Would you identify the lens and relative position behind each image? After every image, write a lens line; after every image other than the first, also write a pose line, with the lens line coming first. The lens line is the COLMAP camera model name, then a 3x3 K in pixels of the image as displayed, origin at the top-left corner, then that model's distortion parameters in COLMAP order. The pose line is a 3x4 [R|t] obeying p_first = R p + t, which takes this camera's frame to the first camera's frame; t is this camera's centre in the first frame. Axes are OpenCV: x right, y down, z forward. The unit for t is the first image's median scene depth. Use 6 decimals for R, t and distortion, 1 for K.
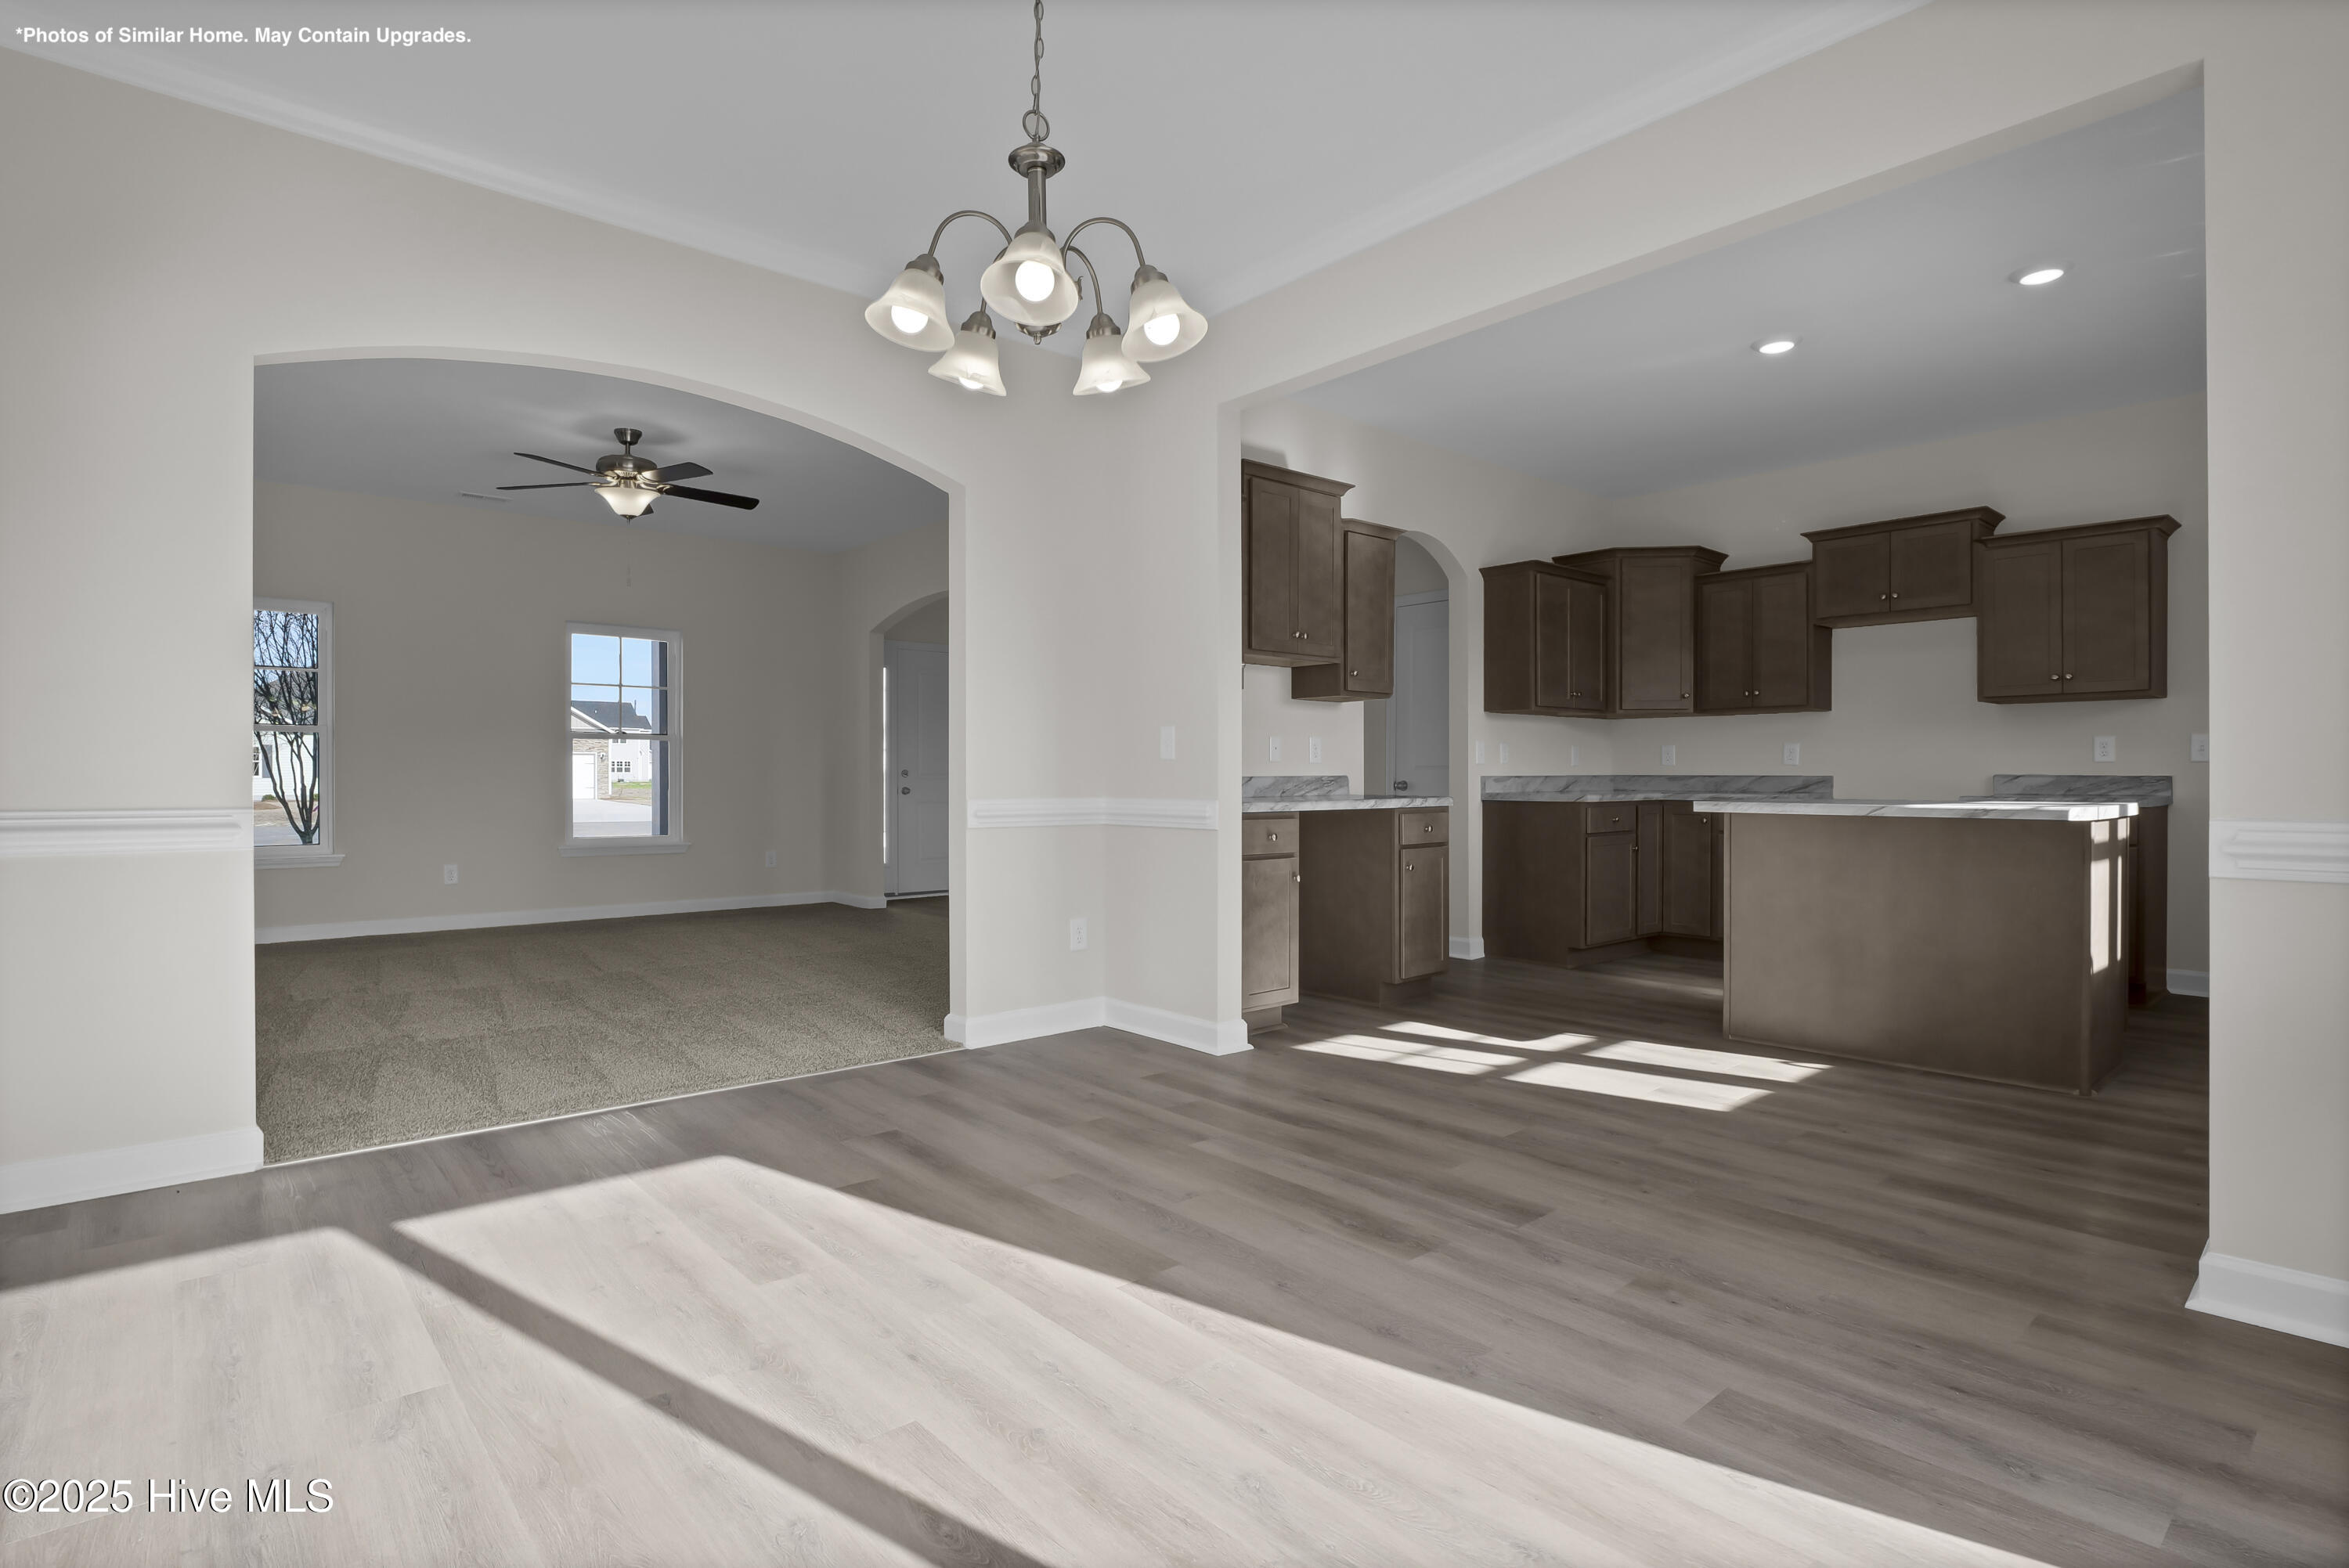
lens RADIAL K [[1161.8, 0, 1161.8], [0, 1161.8, 794.0], [0, 0, 1]] dist [-0.027669, 0.005284]
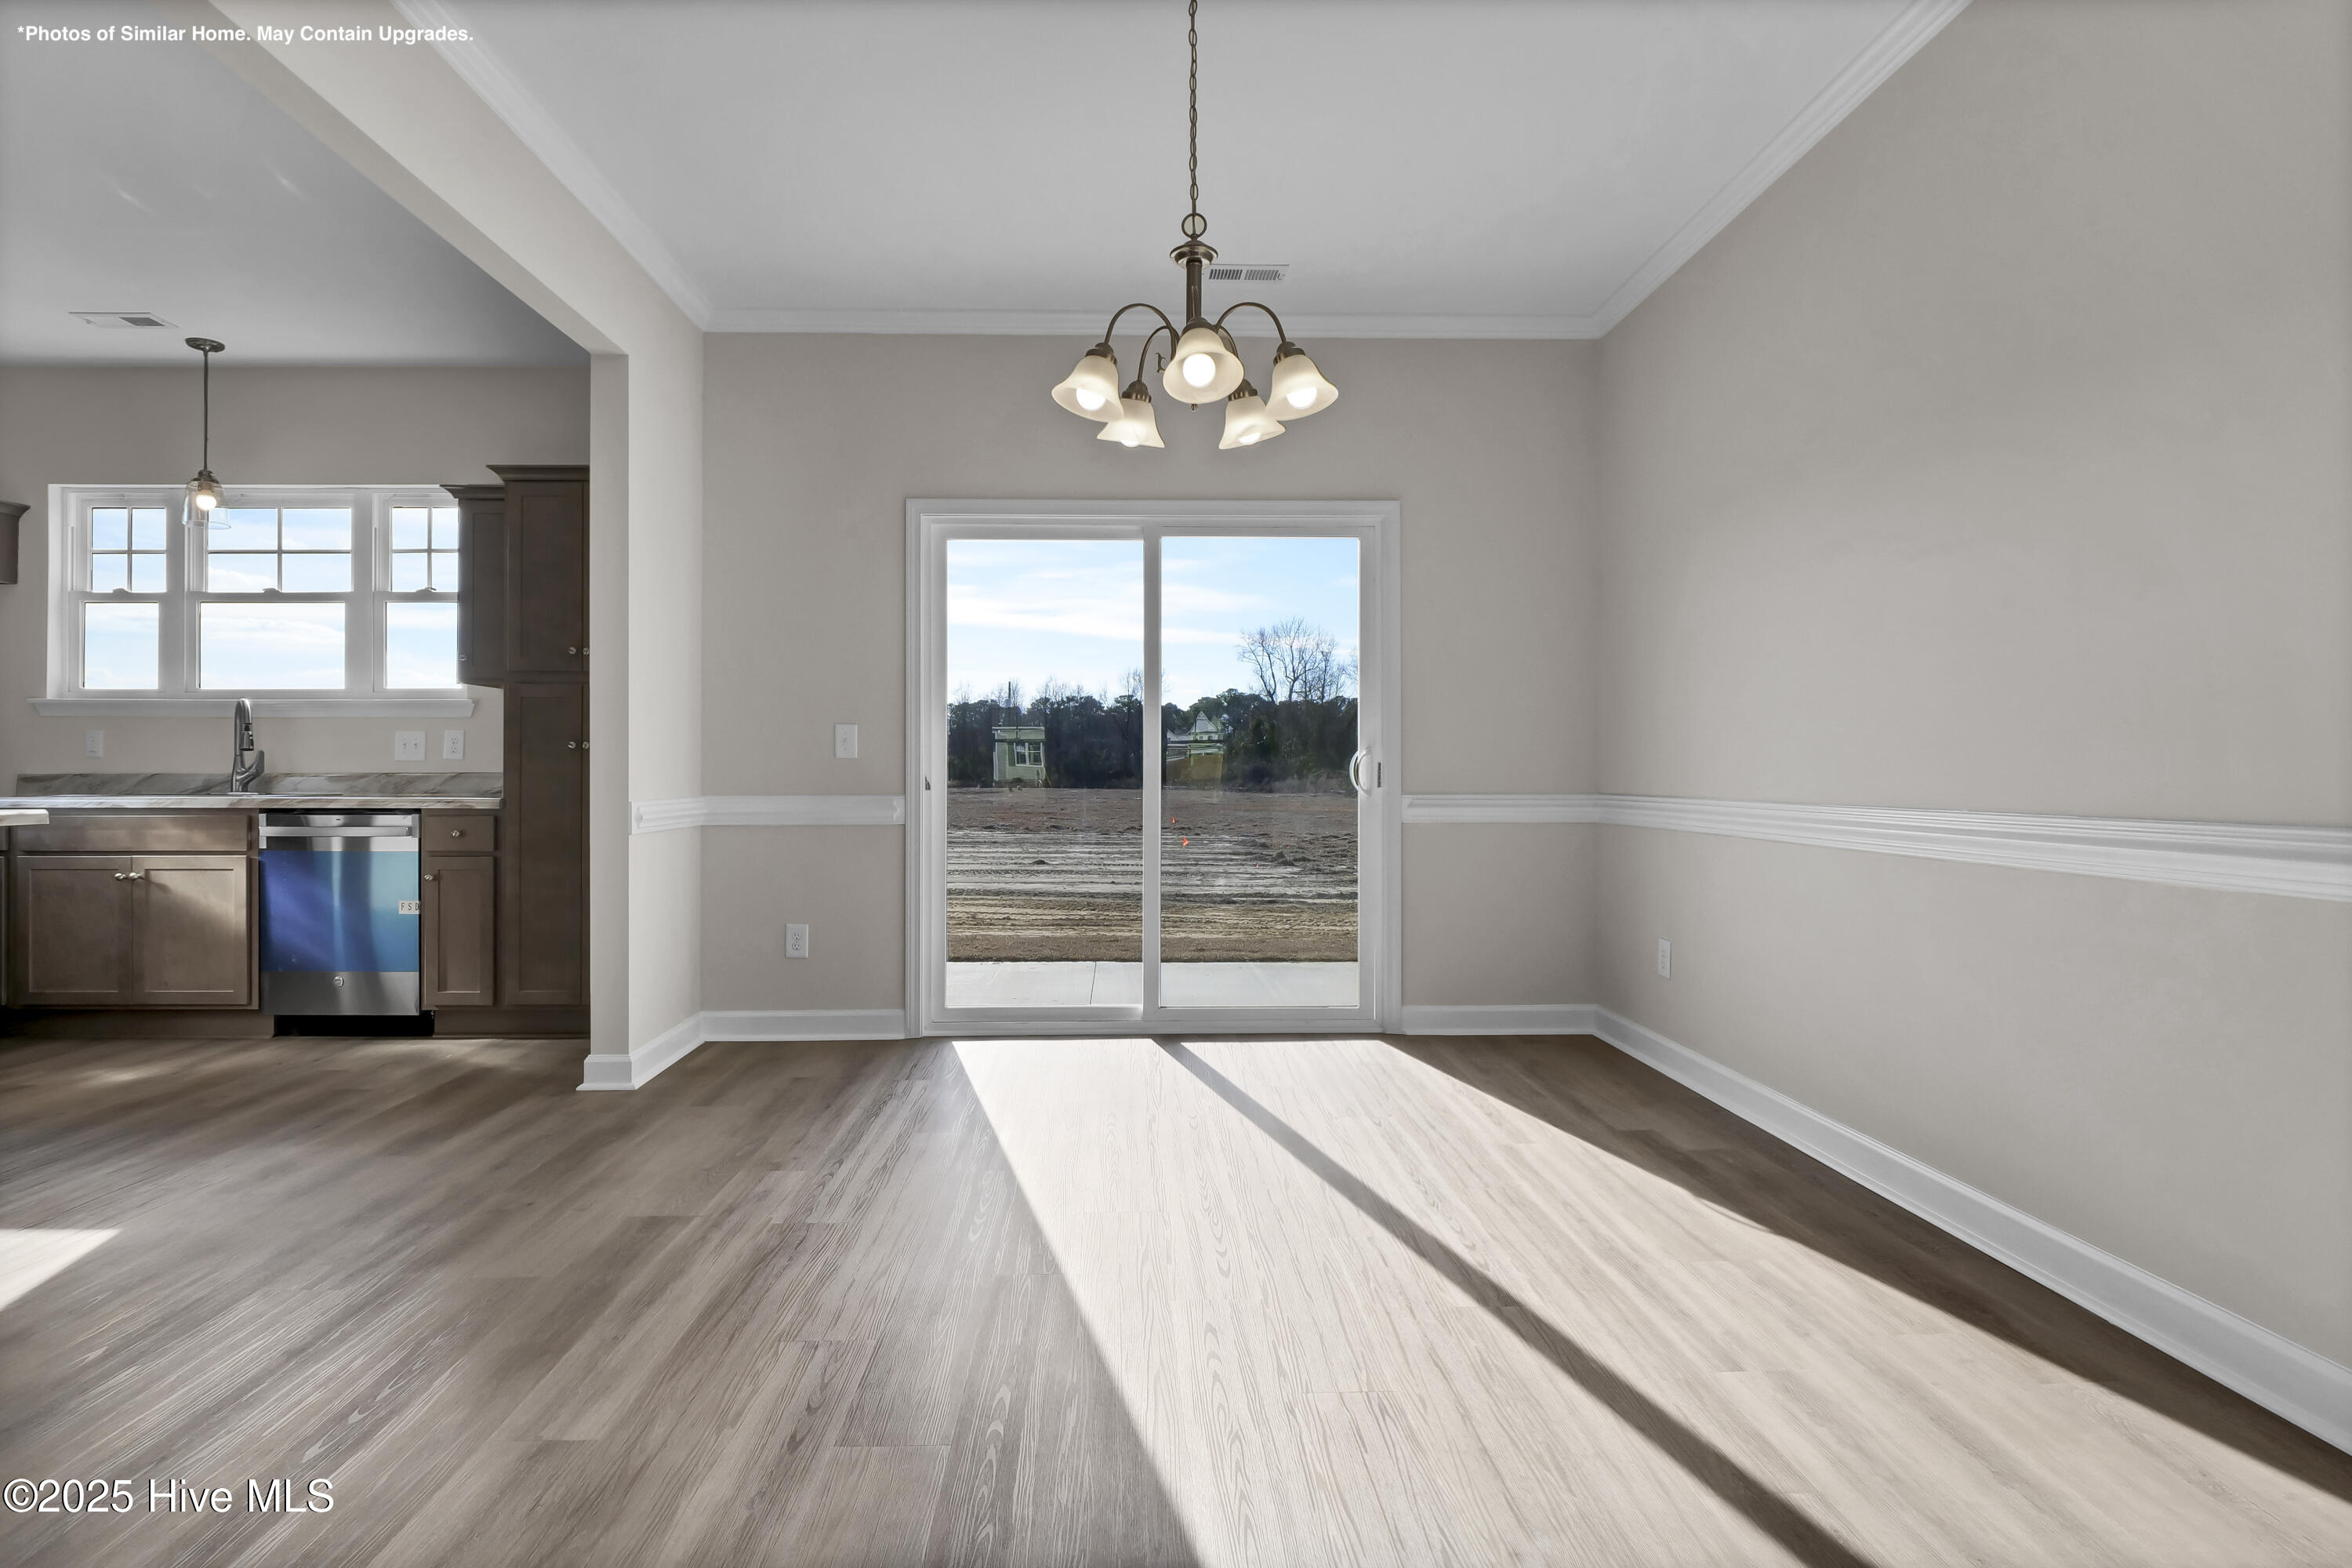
lens RADIAL K [[1163.4, 0, 1166.4], [0, 1163.4, 782.7], [0, 0, 1]] dist [-0.027669, 0.005284]
pose [[-0.787266, -0.003689, 0.616603, -0.626137], [0.006974, 0.999865, 0.014886, -0.019685], [-0.616574, 0.016019, -0.787134, 1.500913]]
